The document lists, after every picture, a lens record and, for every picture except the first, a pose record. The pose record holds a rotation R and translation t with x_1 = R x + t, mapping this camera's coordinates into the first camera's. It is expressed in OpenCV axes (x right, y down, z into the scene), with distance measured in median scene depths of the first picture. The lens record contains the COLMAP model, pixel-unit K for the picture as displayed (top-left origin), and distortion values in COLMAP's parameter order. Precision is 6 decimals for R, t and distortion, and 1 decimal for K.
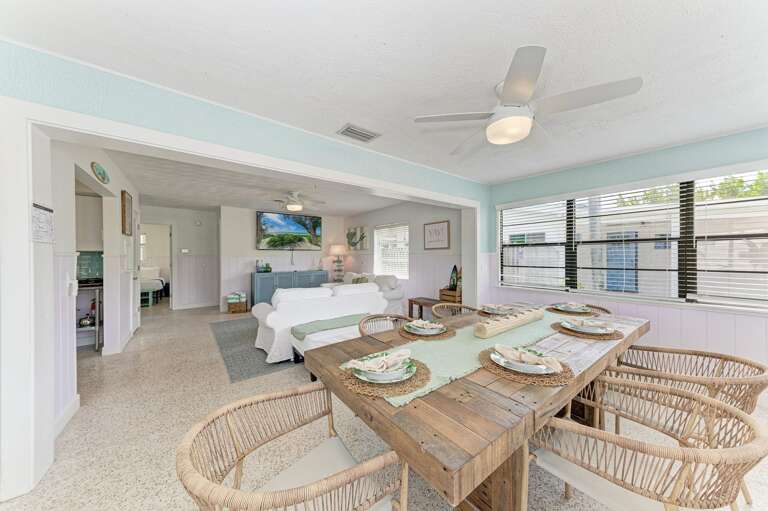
lens RADIAL K [[258.3, 0, 385.8], [0, 258.3, 260.9], [0, 0, 1]] dist [0.009721, -0.000063]
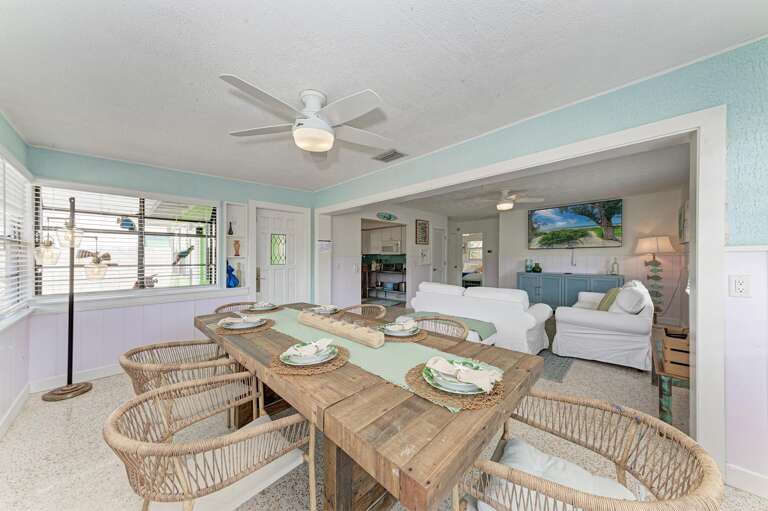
lens RADIAL K [[258.3, 0, 380.9], [0, 258.3, 262.6], [0, 0, 1]] dist [0.009721, -0.000063]
pose [[0.124220, 0.024609, -0.991949, 0.410364], [-0.012806, 0.999649, 0.023196, -0.007344], [0.992172, 0.009821, 0.124492, 0.300734]]
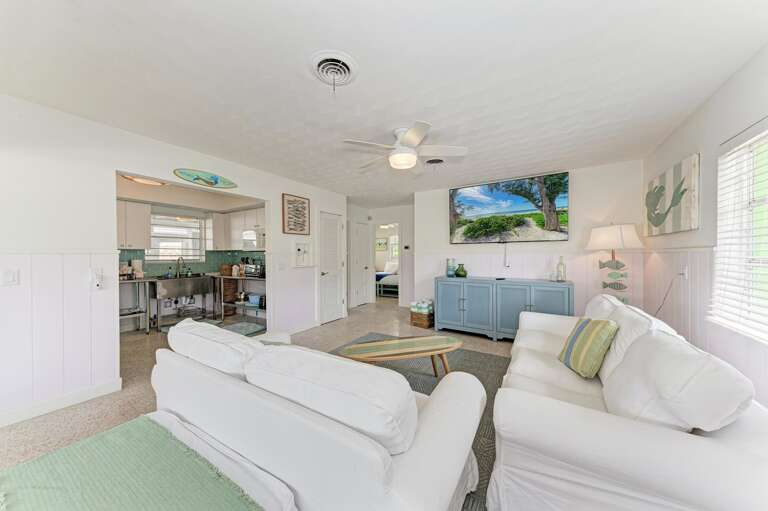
lens RADIAL K [[258.3, 0, 385.4], [0, 258.3, 256.8], [0, 0, 1]] dist [0.009721, -0.000063]
pose [[0.356580, 0.011000, -0.934200, 0.092648], [-0.013858, 0.999883, 0.006484, -0.010020], [0.934162, 0.010634, 0.356691, 0.566036]]
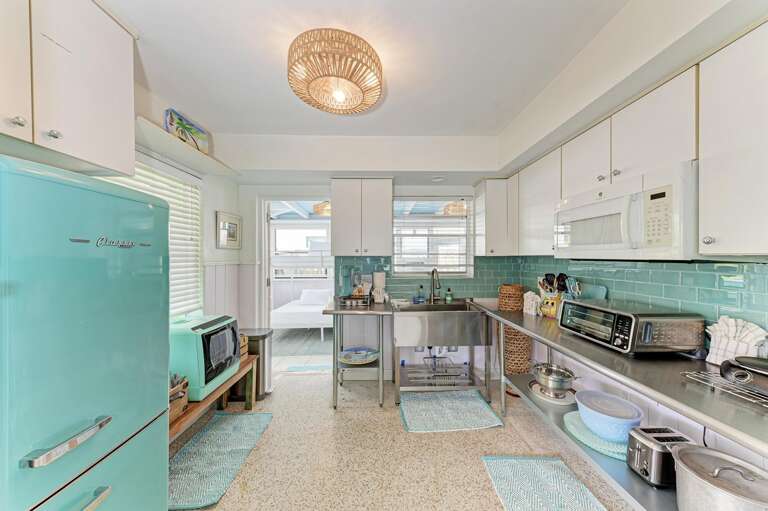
lens RADIAL K [[258.3, 0, 387.2], [0, 258.3, 256.5], [0, 0, 1]] dist [0.009721, -0.000063]
pose [[-0.584598, 0.004662, -0.811310, -0.437649], [-0.005935, 0.999932, 0.010023, -0.020441], [0.811301, 0.010675, -0.584531, 0.463582]]
